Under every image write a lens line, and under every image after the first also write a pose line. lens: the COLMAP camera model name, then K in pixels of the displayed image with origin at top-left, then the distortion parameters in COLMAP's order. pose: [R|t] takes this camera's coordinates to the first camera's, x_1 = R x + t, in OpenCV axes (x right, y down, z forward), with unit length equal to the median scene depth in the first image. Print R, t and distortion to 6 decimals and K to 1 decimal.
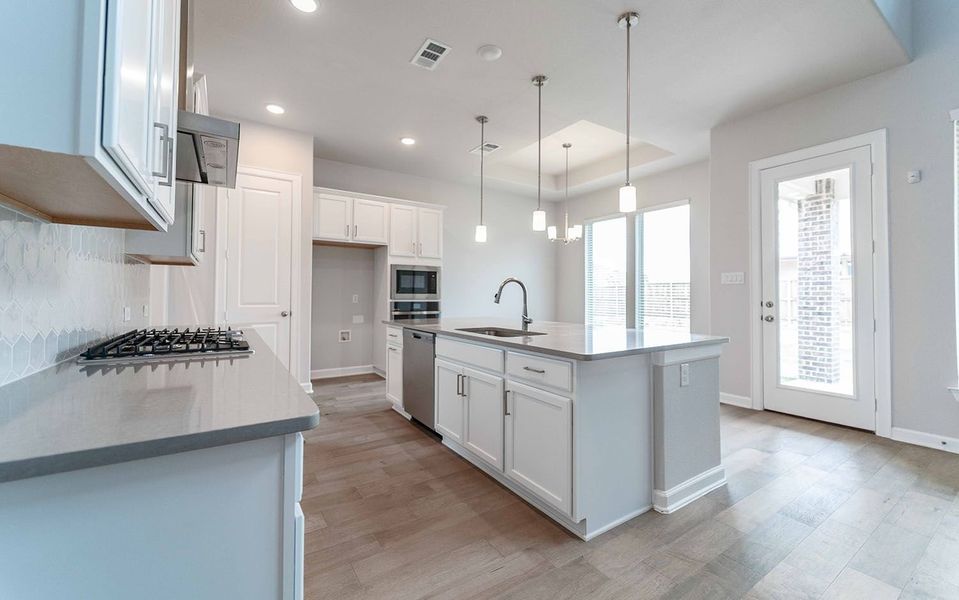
lens RADIAL K [[386.1, 0, 480.6], [0, 386.1, 287.5], [0, 0, 1]] dist [-0.001922, -0.000374]
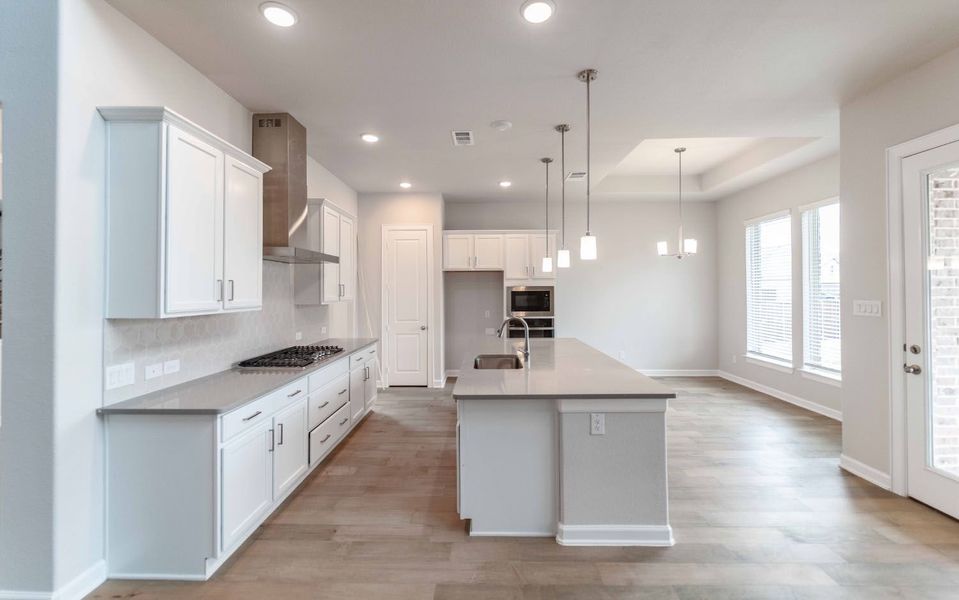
lens RADIAL K [[386.1, 0, 478.0], [0, 386.1, 286.6], [0, 0, 1]] dist [-0.001922, -0.000374]
pose [[0.825564, -0.015647, -0.564092, 0.479546], [0.022409, 0.999736, 0.005065, -0.090404], [0.563864, -0.016822, 0.825697, -0.025891]]
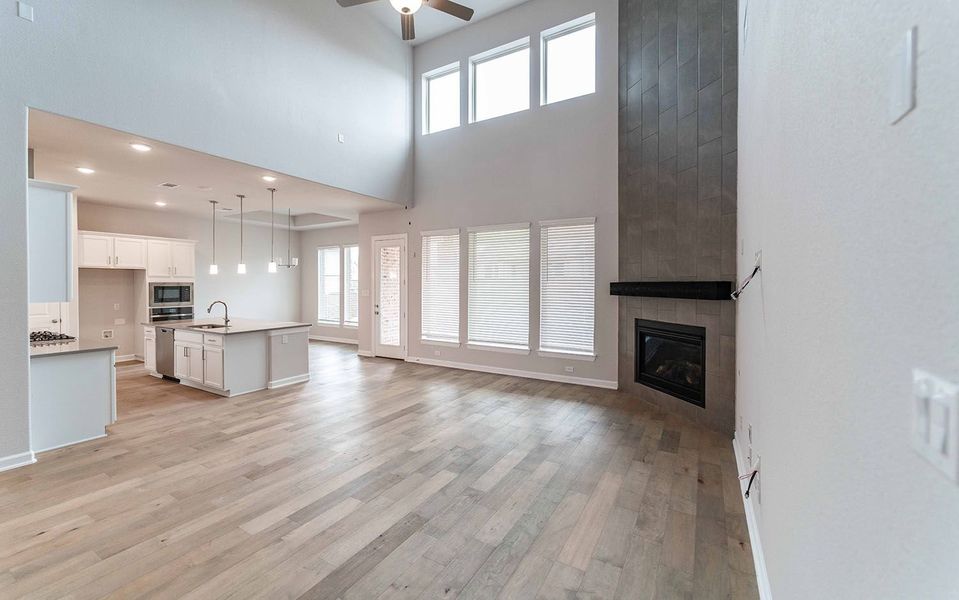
lens RADIAL K [[386.1, 0, 479.6], [0, 386.1, 288.0], [0, 0, 1]] dist [-0.001922, -0.000374]
pose [[0.896269, -0.009454, 0.443409, 0.311281], [-0.005523, 0.999457, 0.032473, -0.123992], [-0.443476, -0.031554, 0.895731, -1.104614]]
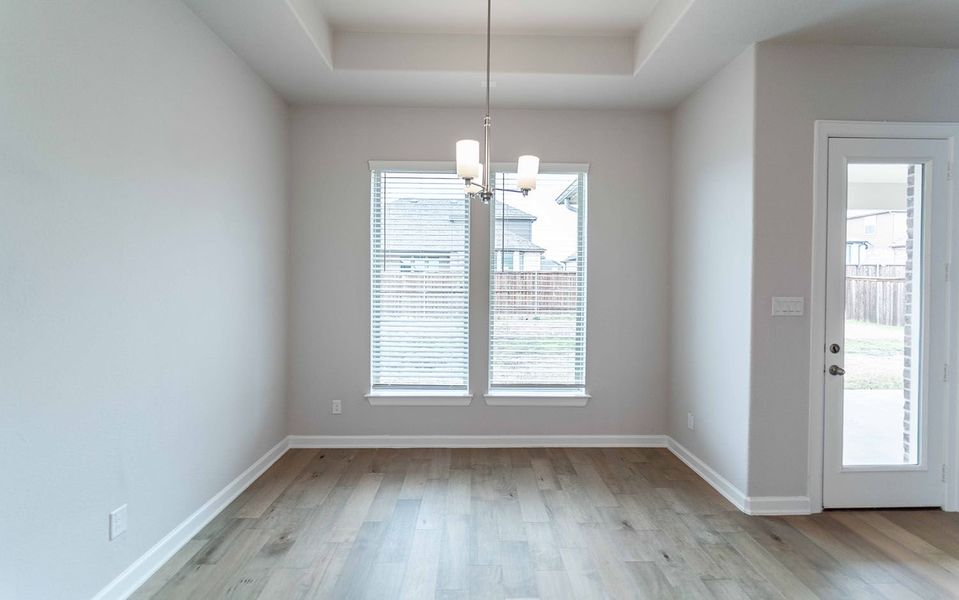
lens RADIAL K [[386.1, 0, 481.5], [0, 386.1, 287.8], [0, 0, 1]] dist [-0.001922, -0.000374]
pose [[0.526295, -0.011433, 0.850225, -0.116294], [-0.024394, 0.999295, 0.028538, -0.061530], [-0.849952, -0.035760, 0.525645, 1.146018]]
